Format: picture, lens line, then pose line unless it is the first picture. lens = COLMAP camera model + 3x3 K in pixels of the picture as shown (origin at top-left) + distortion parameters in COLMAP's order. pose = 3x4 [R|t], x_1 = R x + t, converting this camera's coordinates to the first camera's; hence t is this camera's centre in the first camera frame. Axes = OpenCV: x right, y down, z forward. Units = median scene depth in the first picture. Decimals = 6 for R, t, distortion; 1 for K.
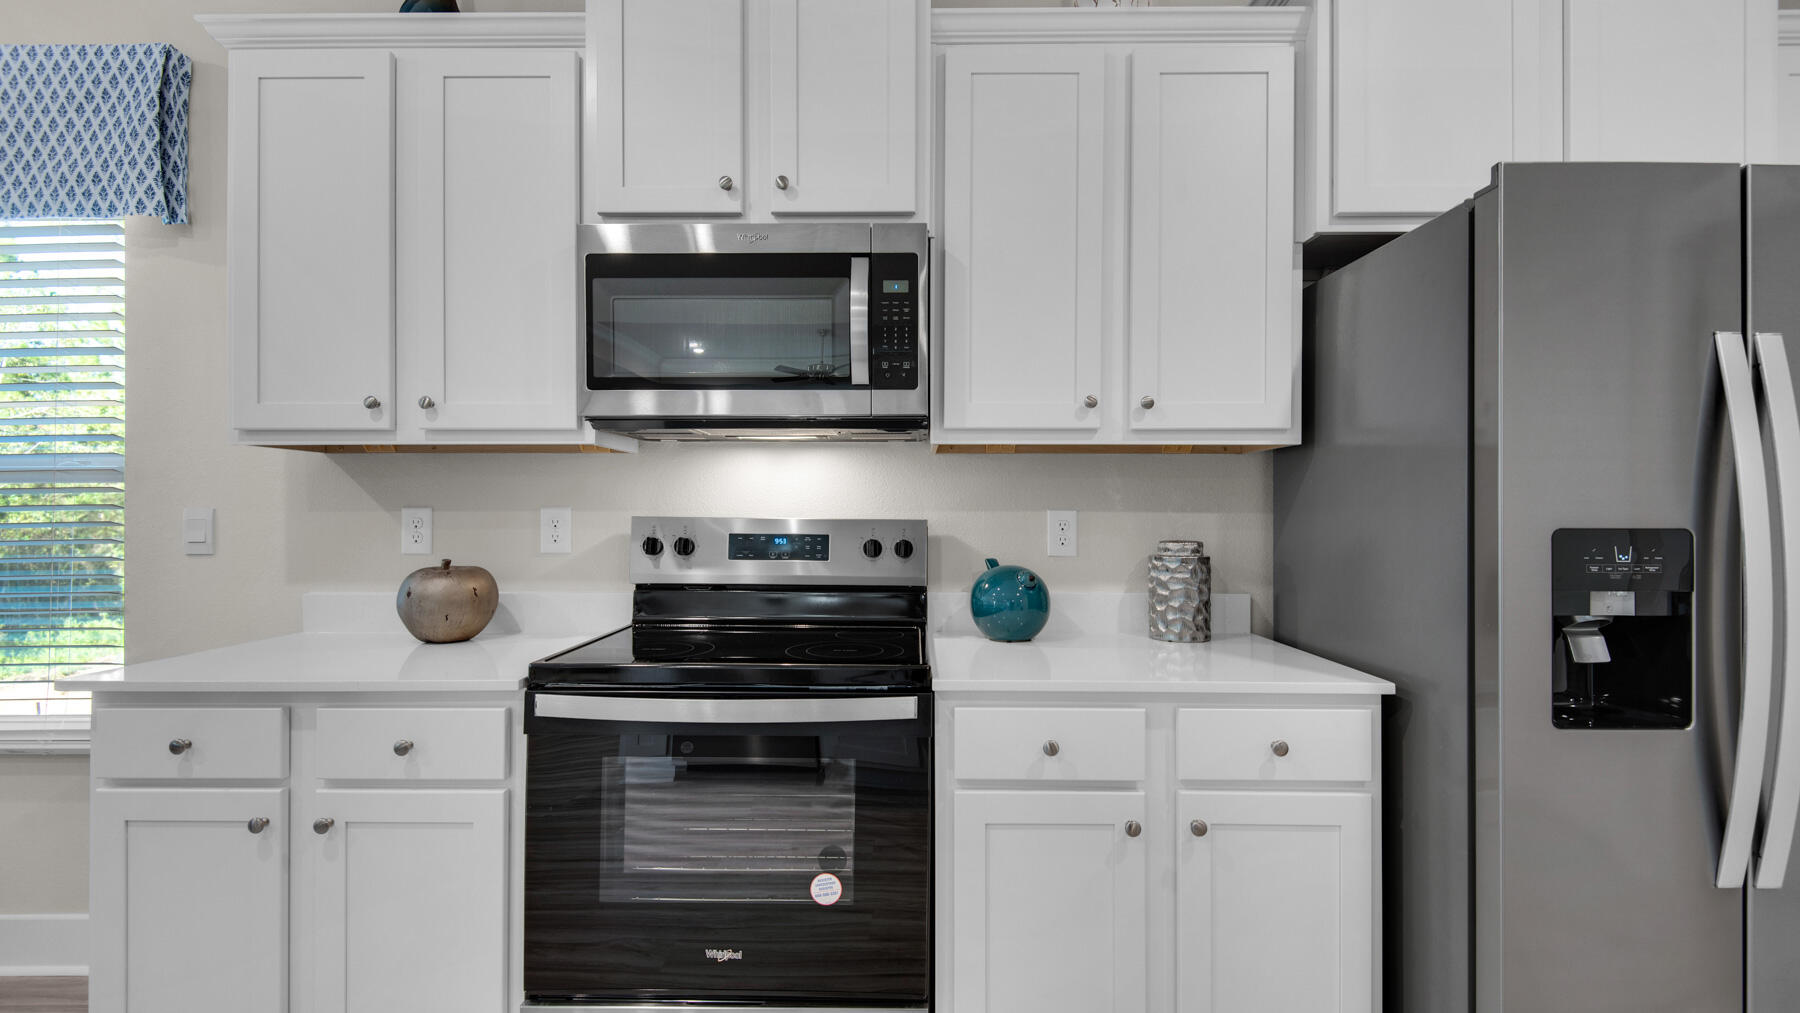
lens RADIAL K [[838.2, 0, 902.0], [0, 838.2, 511.8], [0, 0, 1]] dist [0.027160, -0.013323]
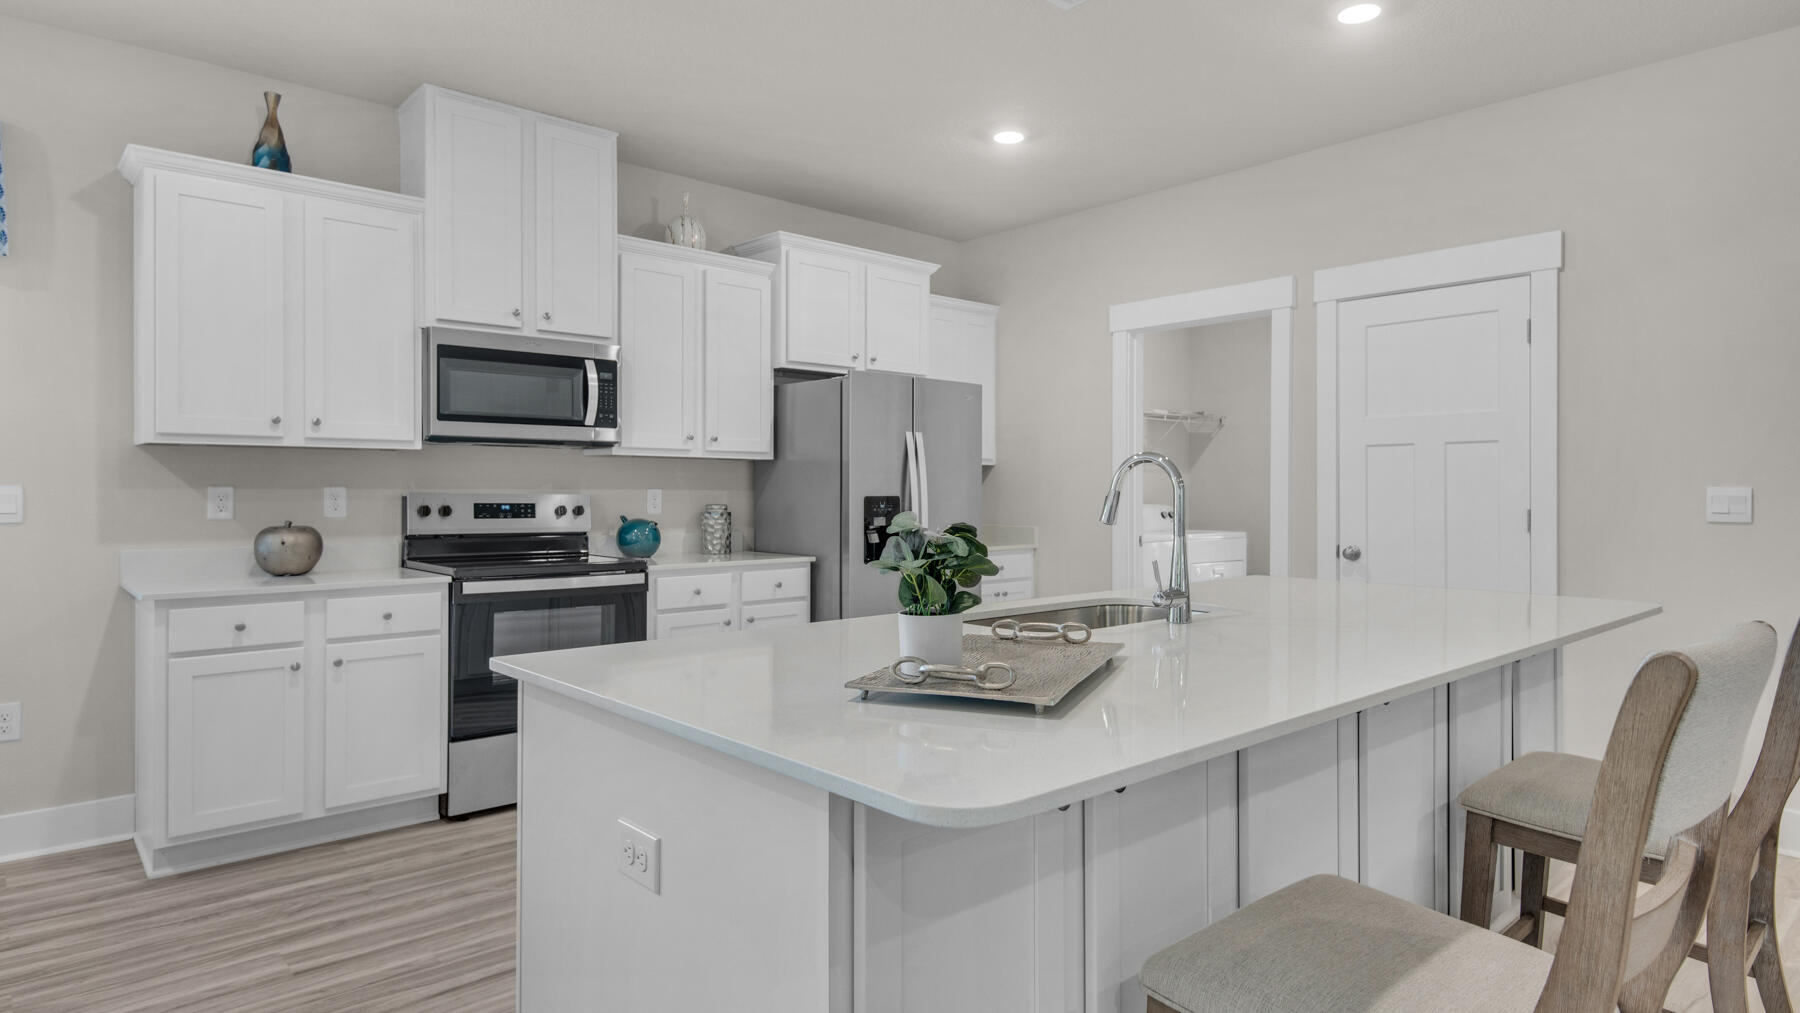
lens RADIAL K [[992.9, 0, 900.0], [0, 992.9, 506.5], [0, 0, 1]] dist [0.000509, 0.000057]
pose [[0.751531, -0.010067, 0.659620, -0.999174], [-0.003197, 0.999816, 0.018901, -0.007525], [-0.659690, -0.016313, 0.751361, -1.182279]]
